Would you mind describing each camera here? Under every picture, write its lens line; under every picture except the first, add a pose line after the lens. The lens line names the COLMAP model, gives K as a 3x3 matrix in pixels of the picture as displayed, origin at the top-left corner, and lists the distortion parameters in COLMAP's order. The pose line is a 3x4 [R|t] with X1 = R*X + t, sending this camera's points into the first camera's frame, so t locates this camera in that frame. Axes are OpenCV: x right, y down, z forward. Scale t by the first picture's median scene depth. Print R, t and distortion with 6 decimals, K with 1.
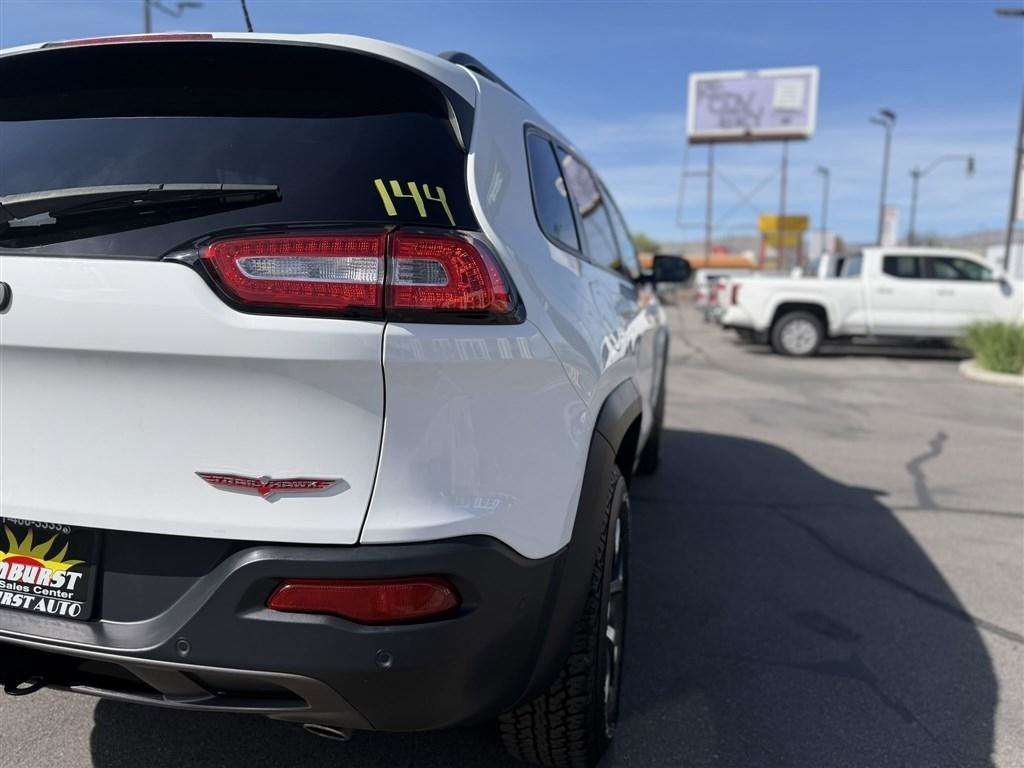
lens RADIAL K [[730.8, 0, 512.0], [0, 730.8, 384.0], [0, 0, 1]] dist [0.011431, -0.024973]
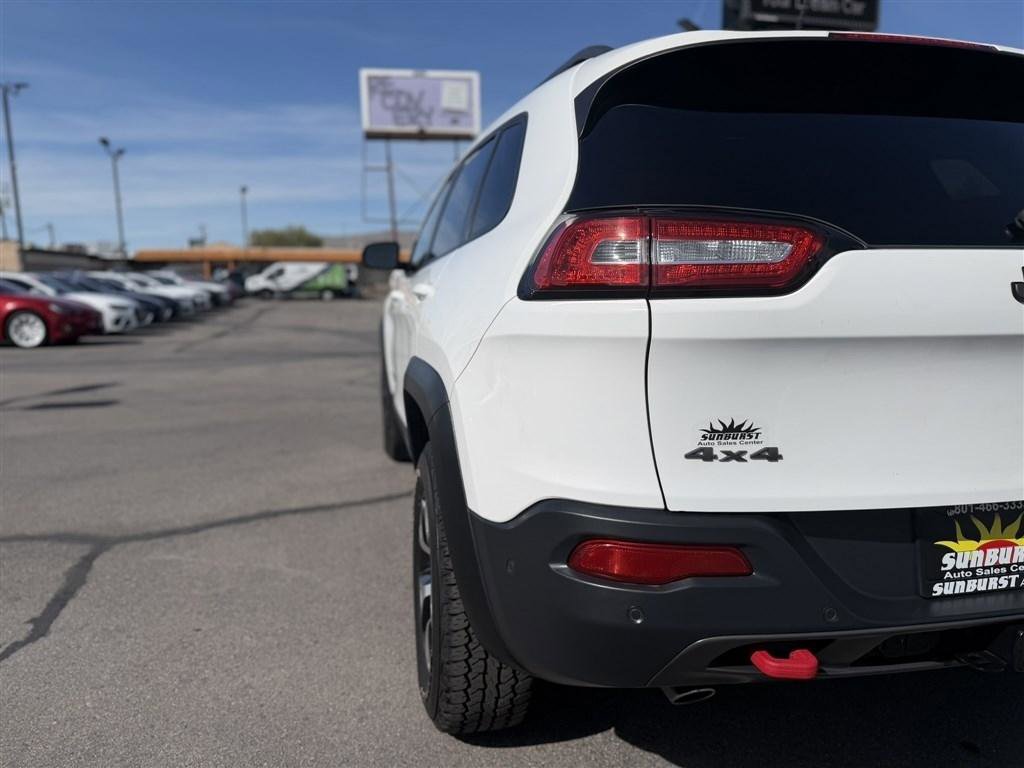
lens RADIAL K [[730.8, 0, 512.0], [0, 730.8, 384.0], [0, 0, 1]] dist [0.011431, -0.024973]
pose [[0.898927, -0.096991, 0.427227, -1.711101], [0.093781, 0.995182, 0.028607, -0.078971], [-0.427943, 0.014351, 0.903692, 0.354316]]
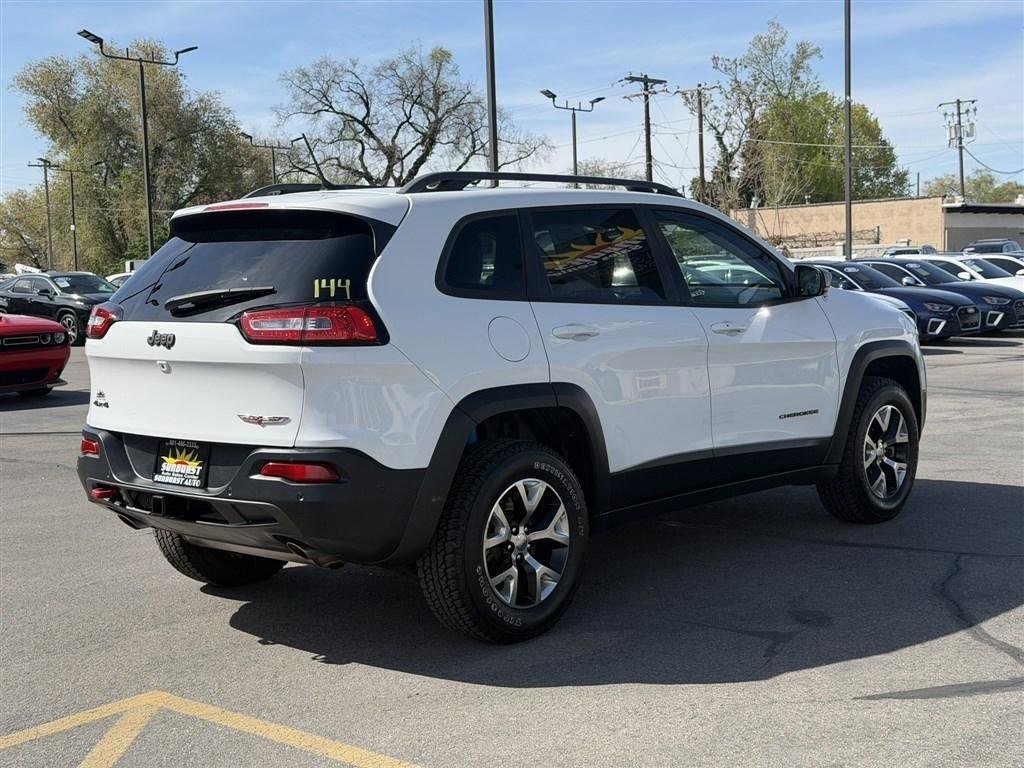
lens RADIAL K [[1454.8, 0, 532.3], [0, 1454.8, 378.9], [0, 0, 1]] dist [0.142756, -0.012653]
pose [[0.885079, -0.015536, -0.465181, 2.231297], [-0.015026, 0.997968, -0.061920, 0.248082], [0.465198, 0.061794, 0.883047, -2.318266]]
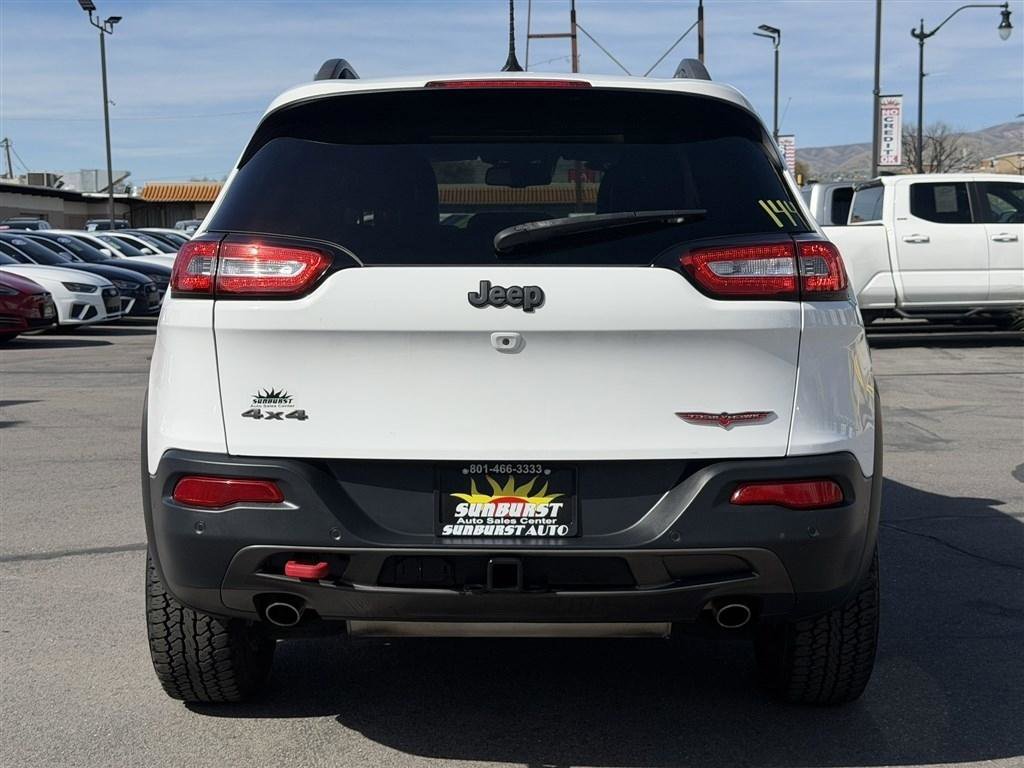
lens RADIAL K [[1427.7, 0, 512.0], [0, 1427.7, 384.0], [0, 0, 1]] dist [0.103962, -0.032559]
pose [[0.973672, -0.056676, 0.220796, -1.209351], [0.064497, 0.997515, -0.028369, 0.109595], [-0.218640, 0.041863, 0.974907, -1.469522]]
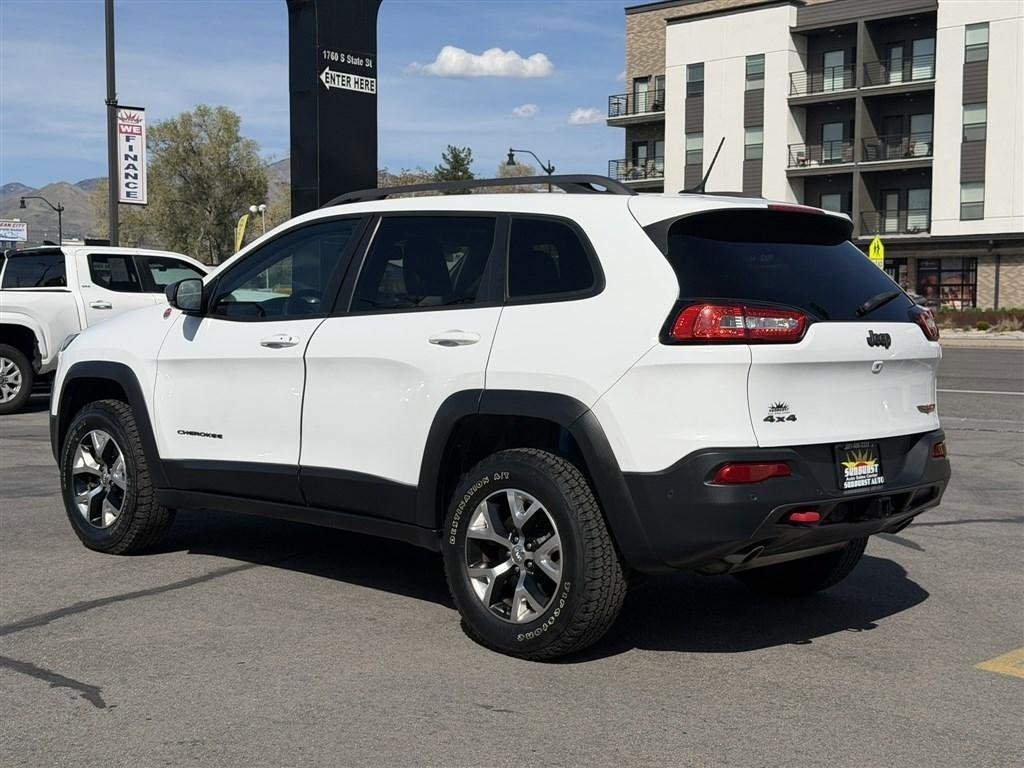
lens RADIAL K [[1427.7, 0, 512.0], [0, 1427.7, 384.0], [0, 0, 1]] dist [0.103962, -0.032559]
pose [[0.496491, -0.072188, 0.865035, -4.747594], [0.127727, 0.991764, 0.009454, -0.156181], [-0.858593, 0.105794, 0.501623, -0.240561]]
